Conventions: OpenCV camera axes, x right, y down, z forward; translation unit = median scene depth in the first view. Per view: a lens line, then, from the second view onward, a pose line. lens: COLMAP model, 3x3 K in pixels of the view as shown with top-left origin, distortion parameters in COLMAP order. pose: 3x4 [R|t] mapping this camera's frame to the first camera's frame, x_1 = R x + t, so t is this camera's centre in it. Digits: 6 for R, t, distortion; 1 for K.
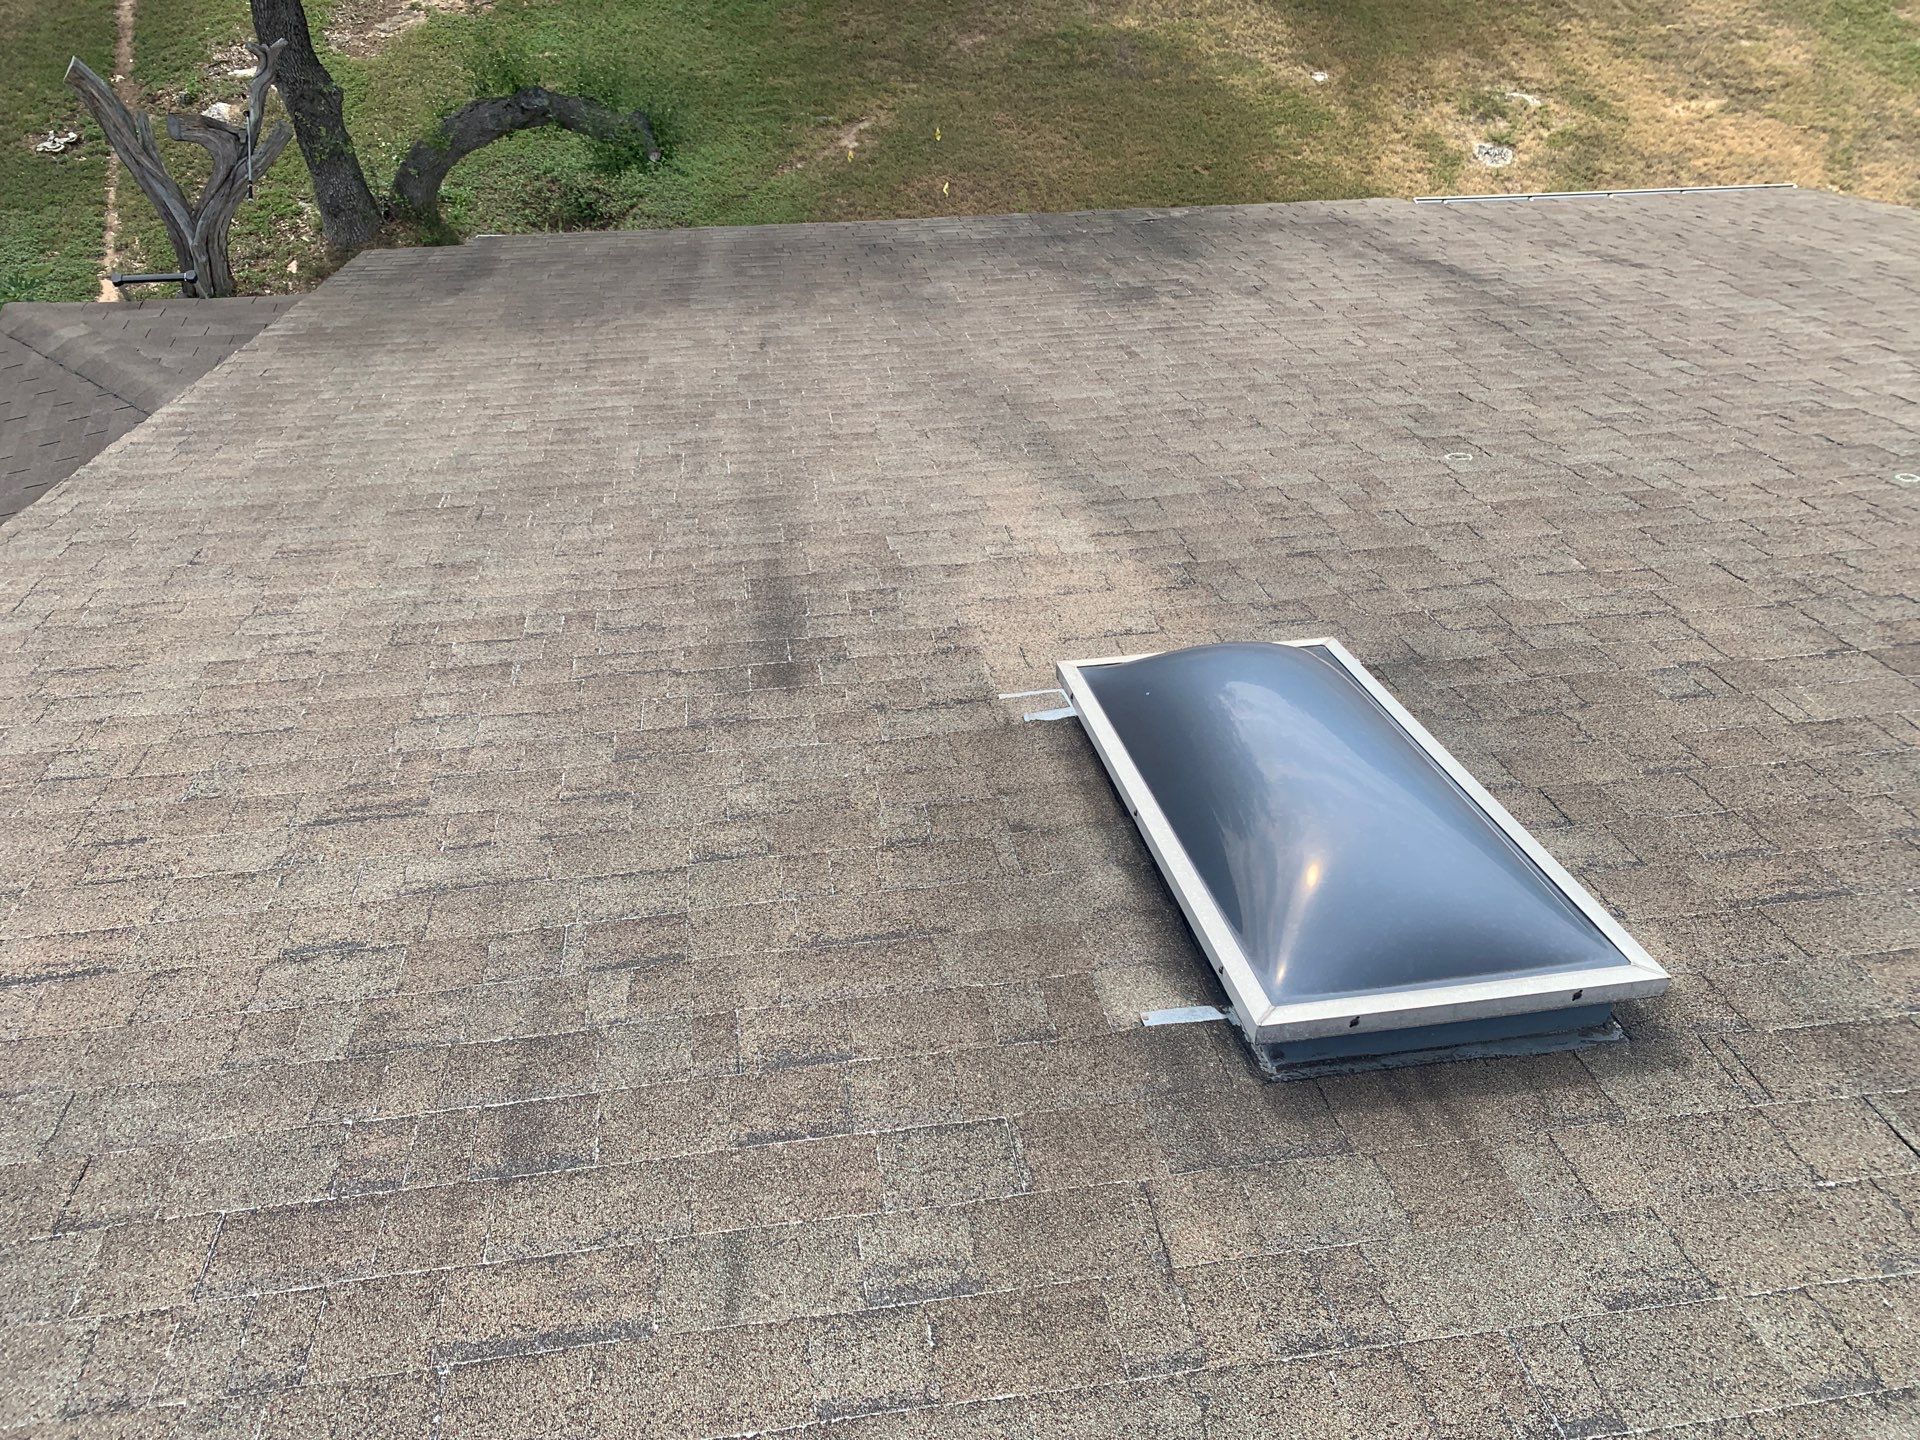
lens RADIAL K [[1435.6, 0, 960.3], [0, 1435.6, 710.5], [0, 0, 1]] dist [-0.006574, -0.015104]
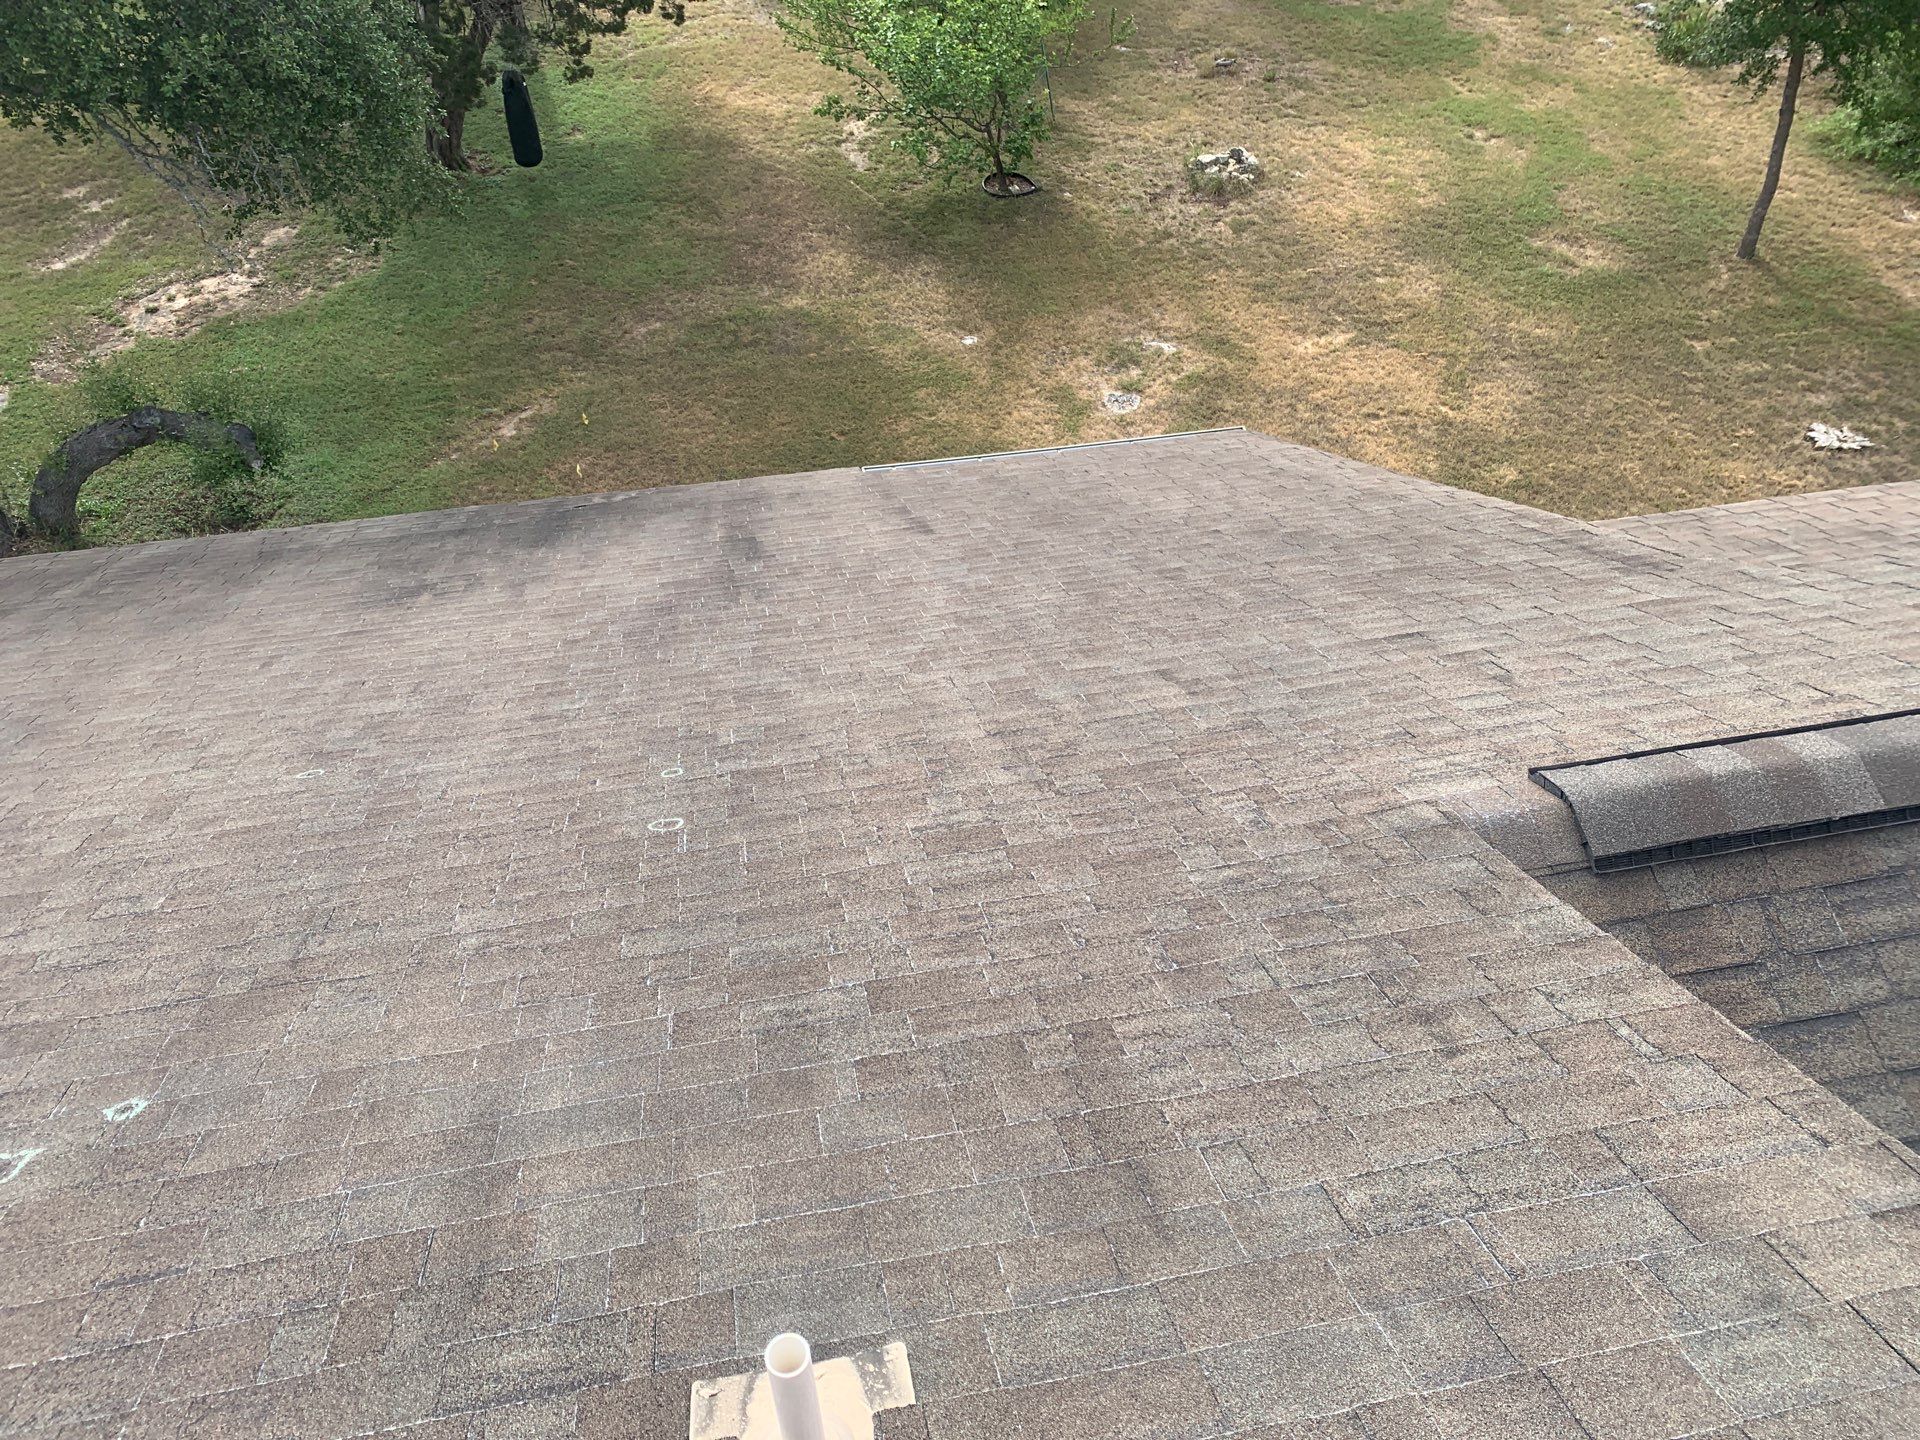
lens RADIAL K [[1435.6, 0, 959.3], [0, 1435.6, 716.8], [0, 0, 1]] dist [-0.006574, -0.015104]
pose [[0.997604, -0.068273, 0.011154, 0.220582], [0.069177, 0.985499, -0.154942, -0.009016], [-0.000414, 0.155342, 0.987861, 0.005592]]
